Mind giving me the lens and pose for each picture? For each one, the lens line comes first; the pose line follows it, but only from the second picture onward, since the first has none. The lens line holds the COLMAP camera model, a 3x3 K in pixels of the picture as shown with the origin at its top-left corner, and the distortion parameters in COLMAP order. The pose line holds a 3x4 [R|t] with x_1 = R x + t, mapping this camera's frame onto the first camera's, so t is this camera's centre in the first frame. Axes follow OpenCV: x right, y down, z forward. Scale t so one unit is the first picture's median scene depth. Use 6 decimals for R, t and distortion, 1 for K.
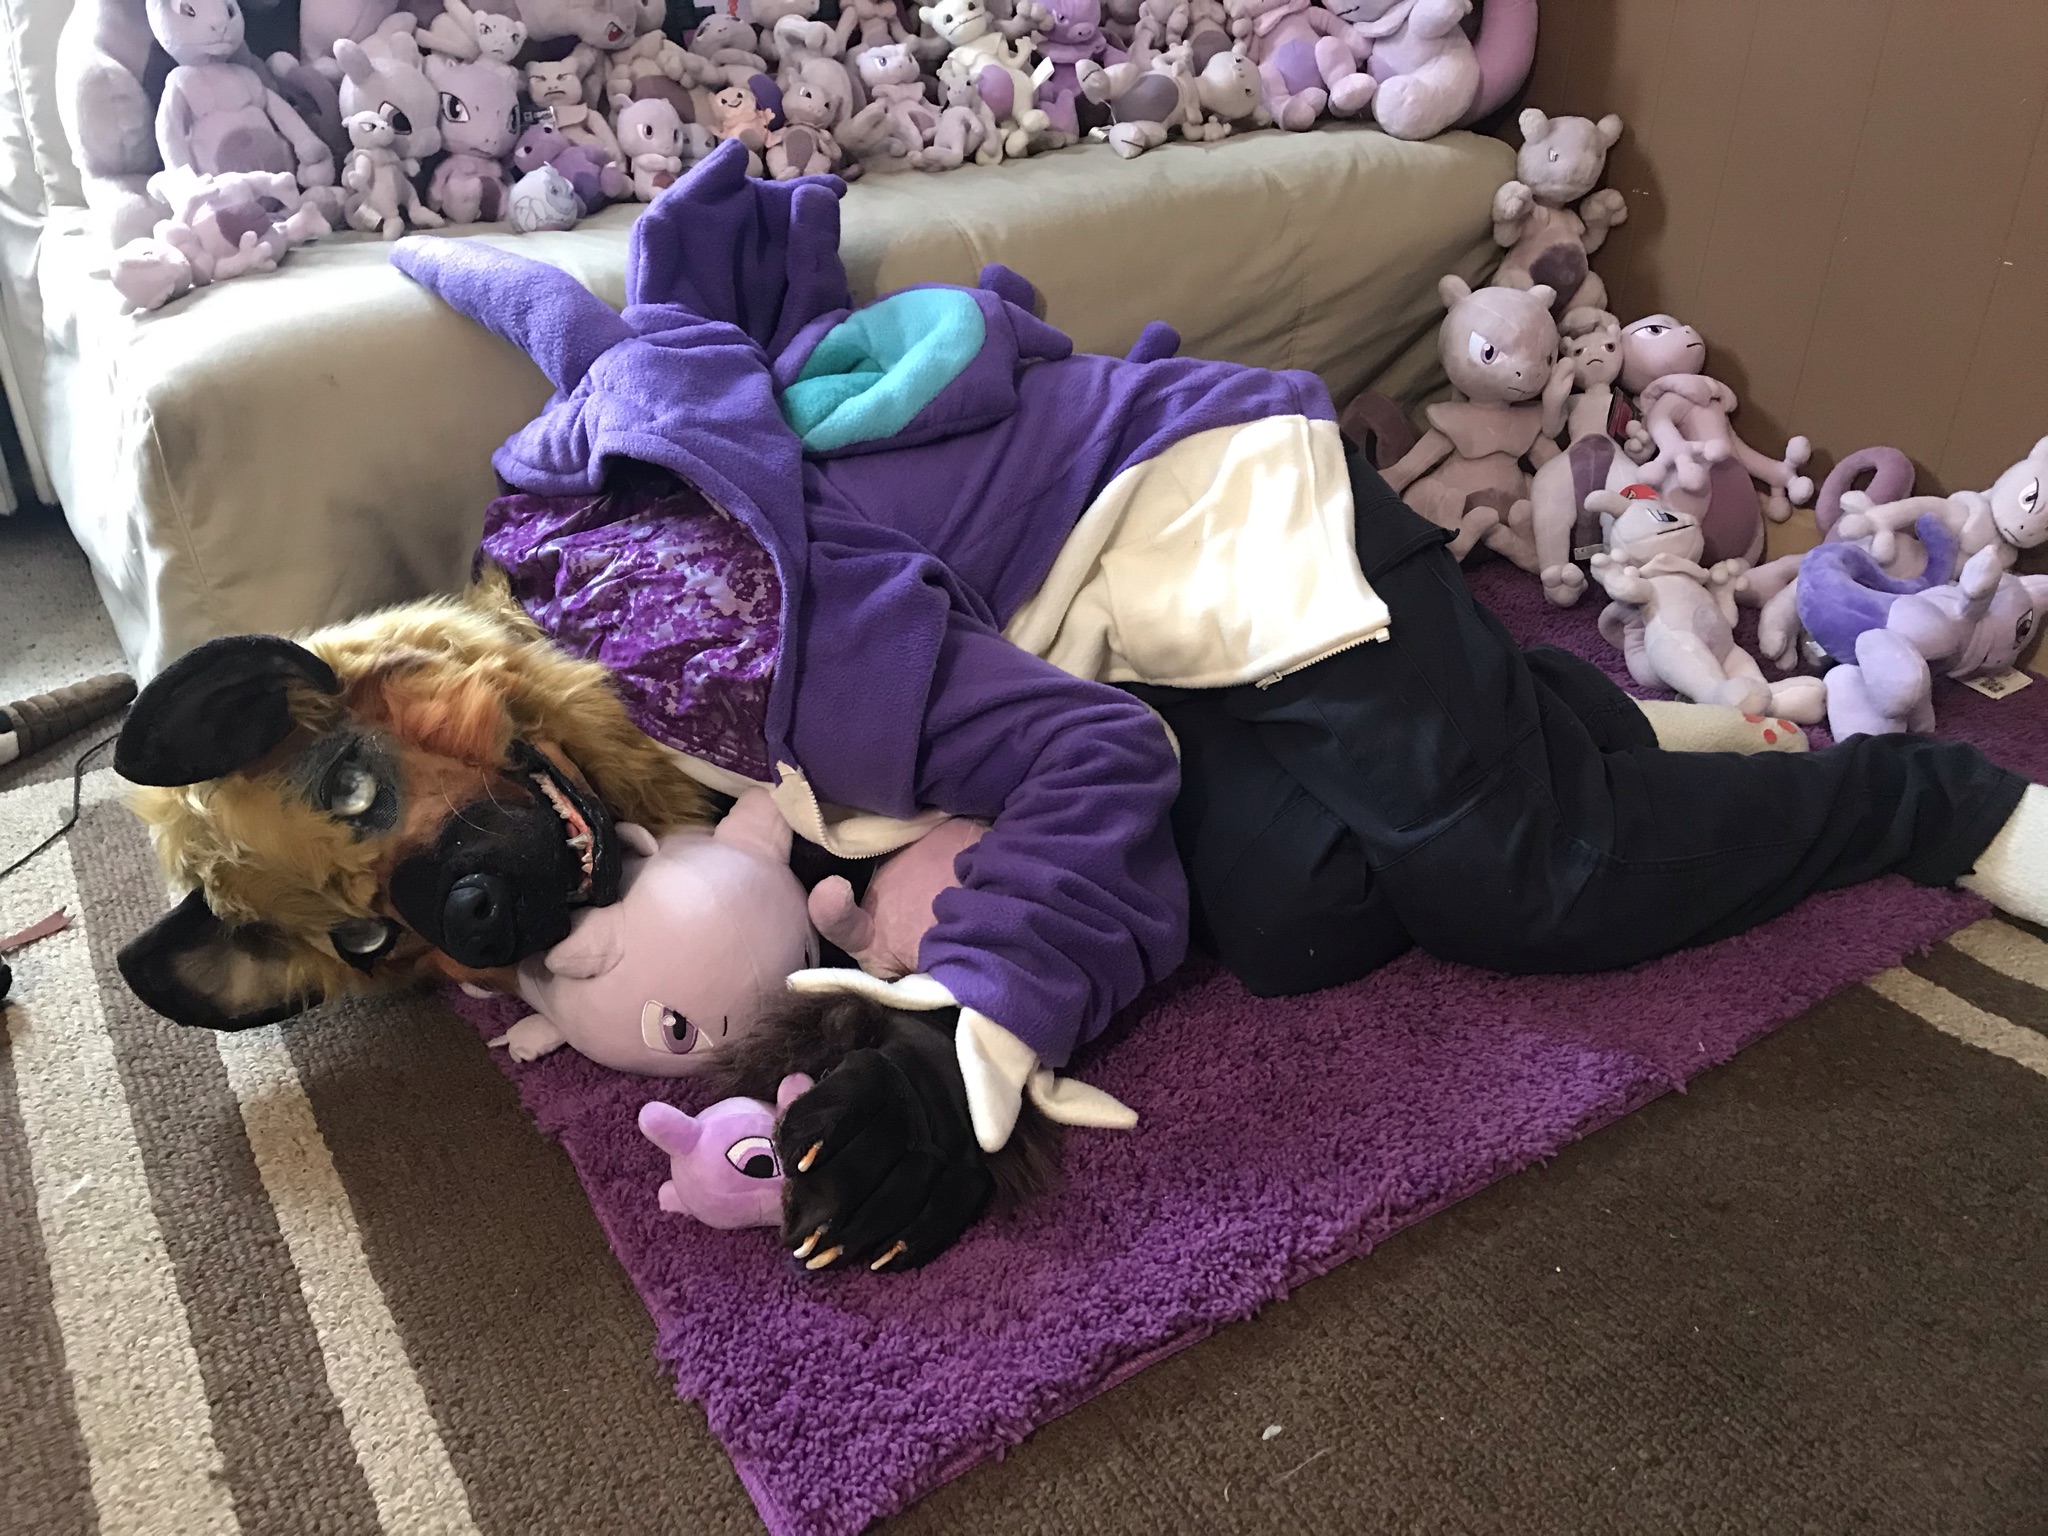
lens RADIAL K [[1620.9, 0, 1029.2], [0, 1620.9, 756.5], [0, 0, 1]] dist [-0.010539, 0.037464]
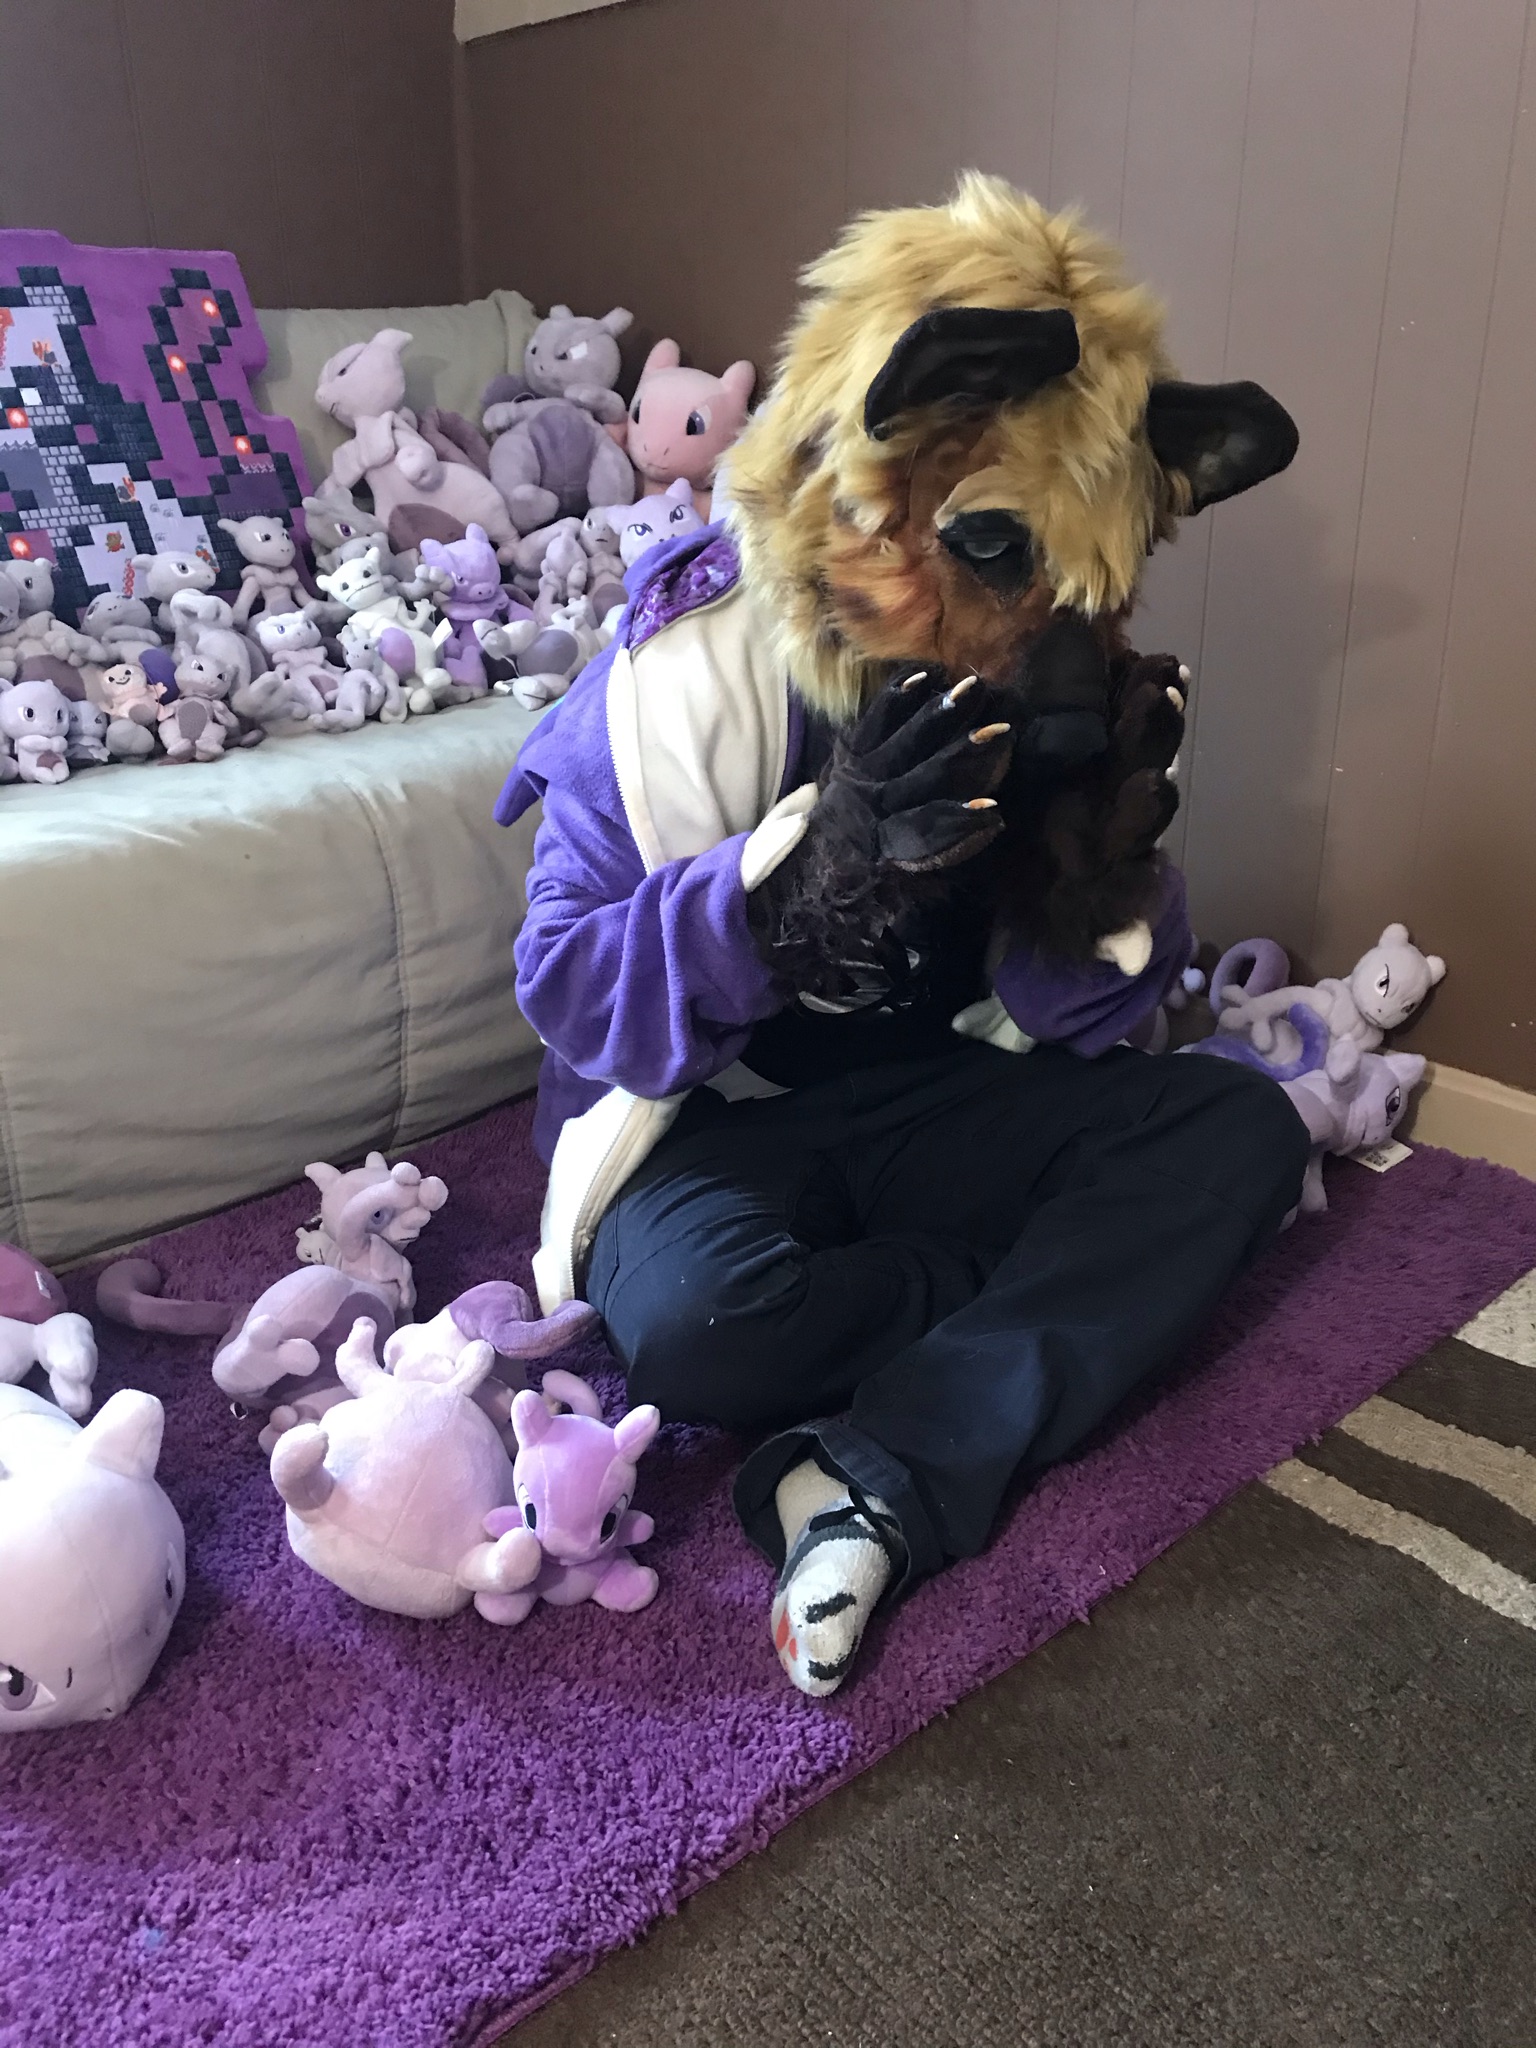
lens RADIAL K [[1620.9, 0, 769.0], [0, 1620.9, 1038.0], [0, 0, 1]] dist [-0.010539, 0.037464]
pose [[0.989714, -0.074190, 0.122321, 0.125074], [0.088463, 0.989336, -0.115709, -0.054708], [-0.112432, 0.125340, 0.985723, -0.009665]]
